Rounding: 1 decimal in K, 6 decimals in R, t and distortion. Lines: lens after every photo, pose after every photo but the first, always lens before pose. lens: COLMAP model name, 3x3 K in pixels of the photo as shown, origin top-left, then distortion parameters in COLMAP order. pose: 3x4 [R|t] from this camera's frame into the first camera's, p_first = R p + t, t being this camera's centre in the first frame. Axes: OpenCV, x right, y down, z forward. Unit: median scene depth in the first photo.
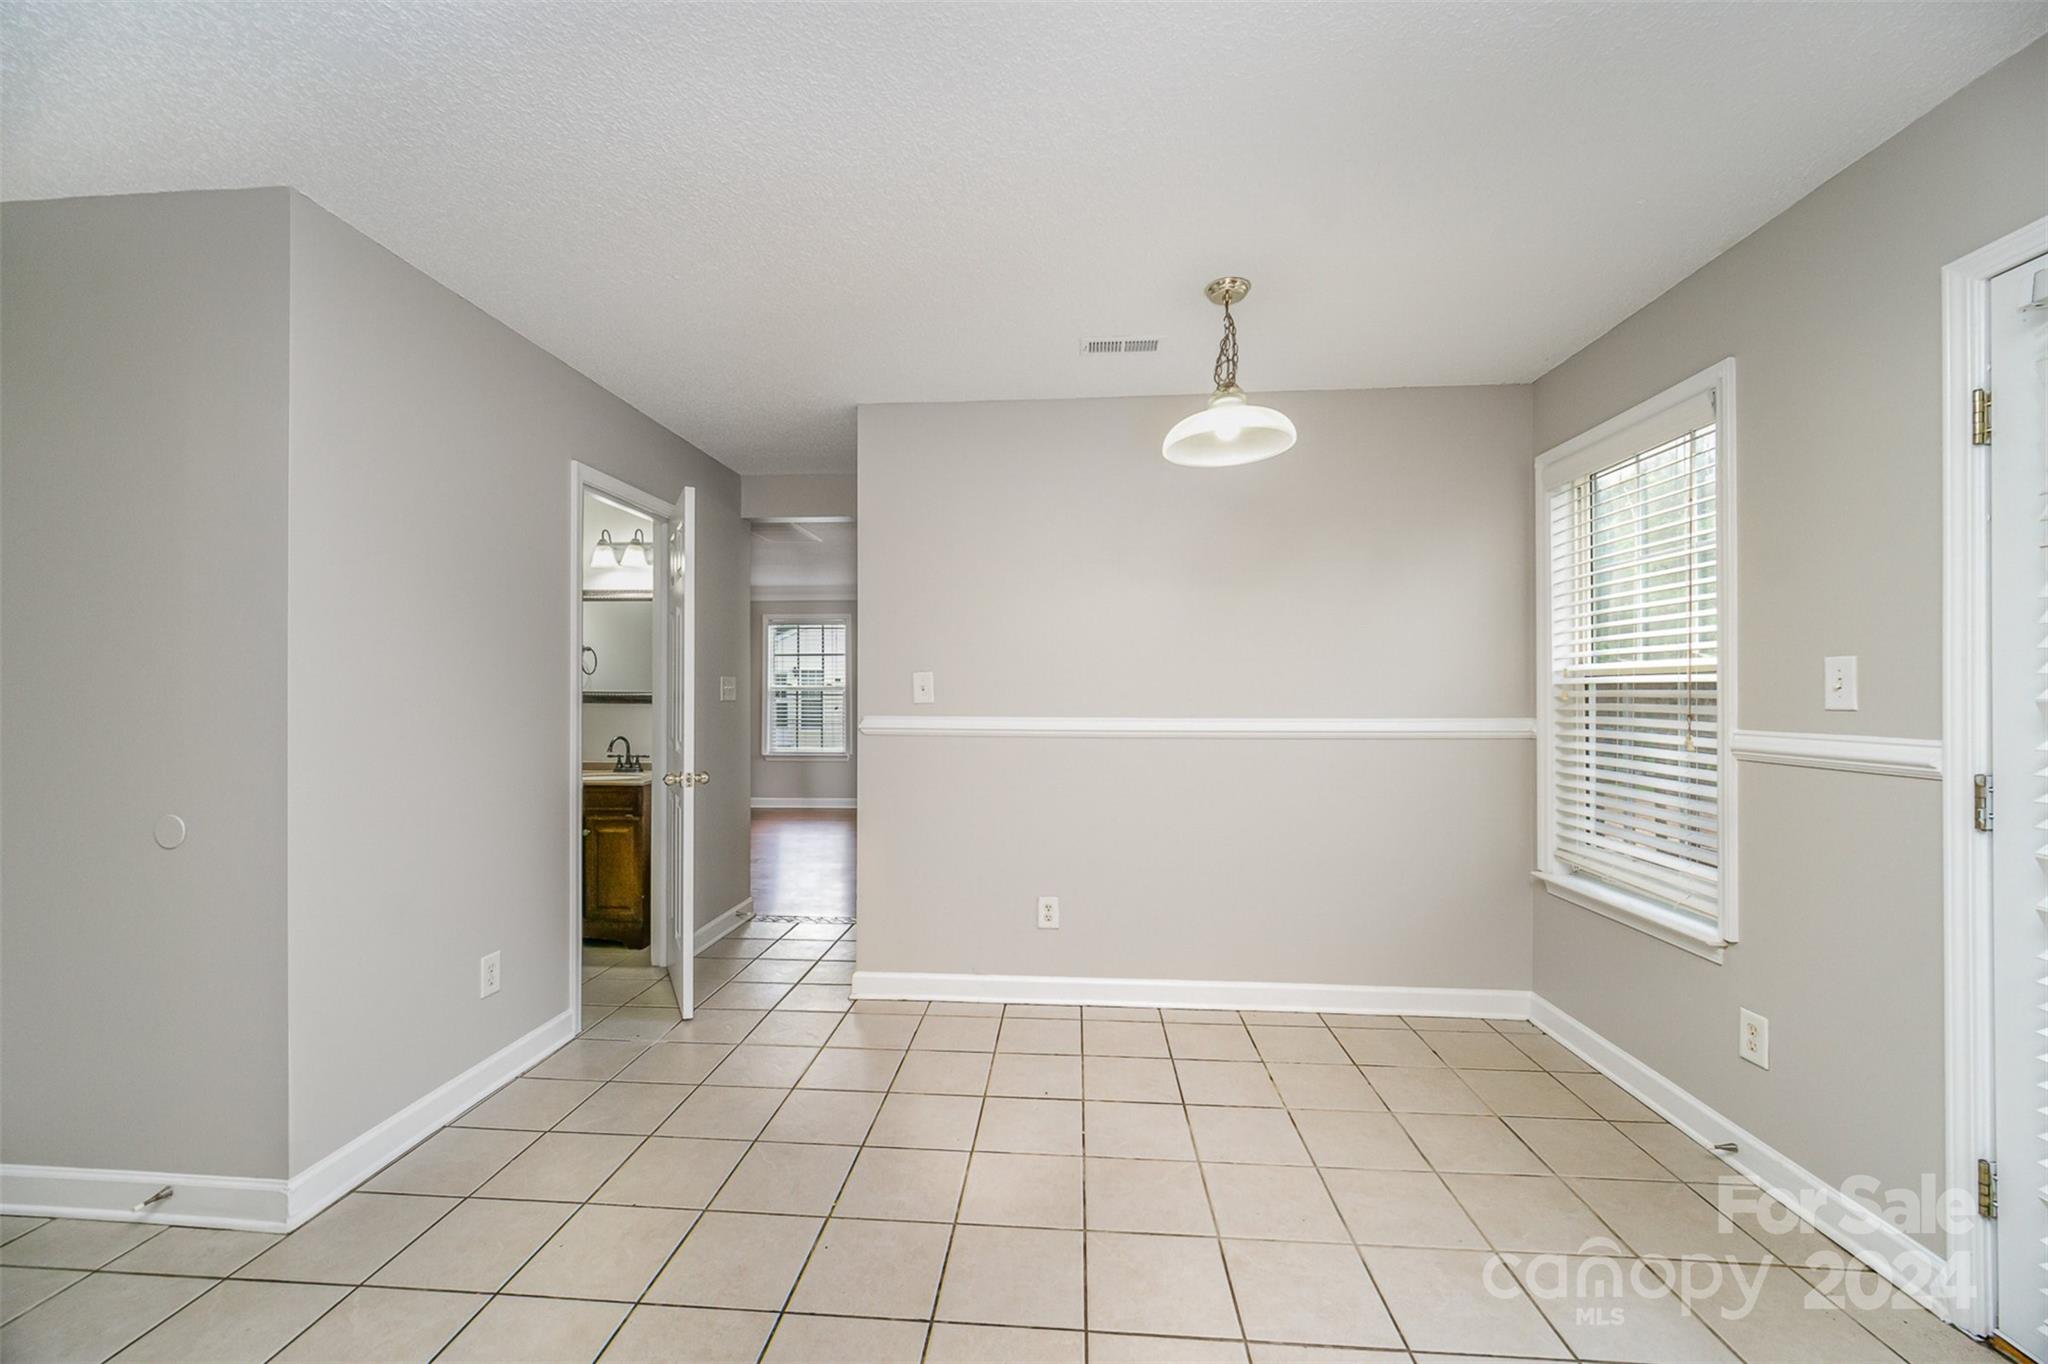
lens RADIAL K [[814.6, 0, 1012.5], [0, 814.6, 677.3], [0, 0, 1]] dist [-0.001433, -0.000222]
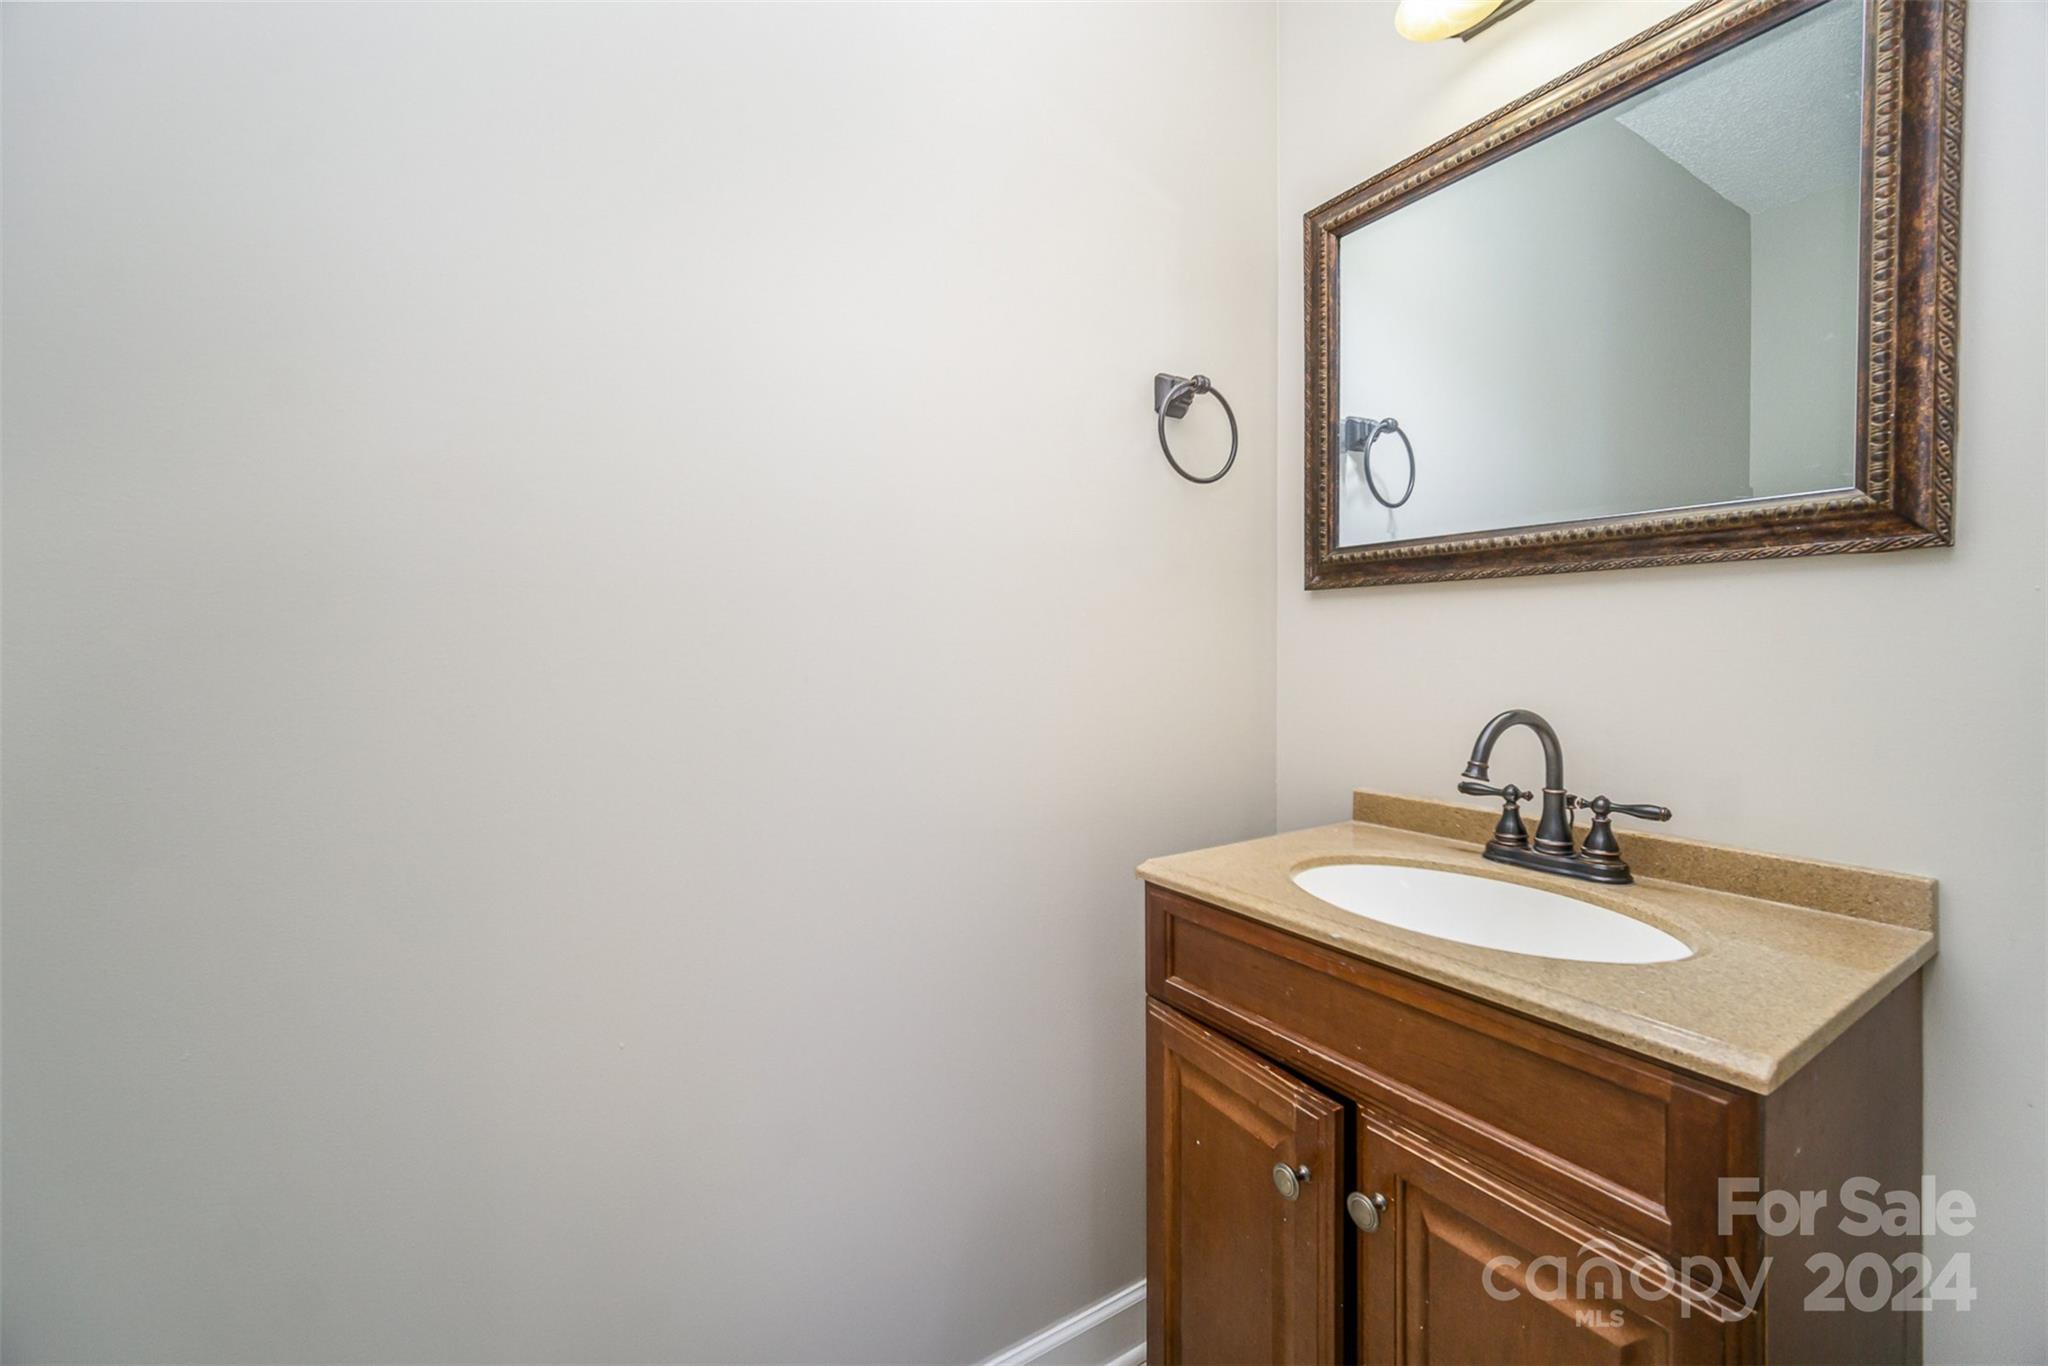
lens RADIAL K [[814.6, 0, 1012.5], [0, 814.6, 678.3], [0, 0, 1]] dist [-0.001433, -0.000222]
pose [[0.609506, 0.026983, -0.792322, -0.385615], [0.002409, 0.999353, 0.035886, 0.055215], [0.792778, -0.023782, 0.609047, 0.744055]]
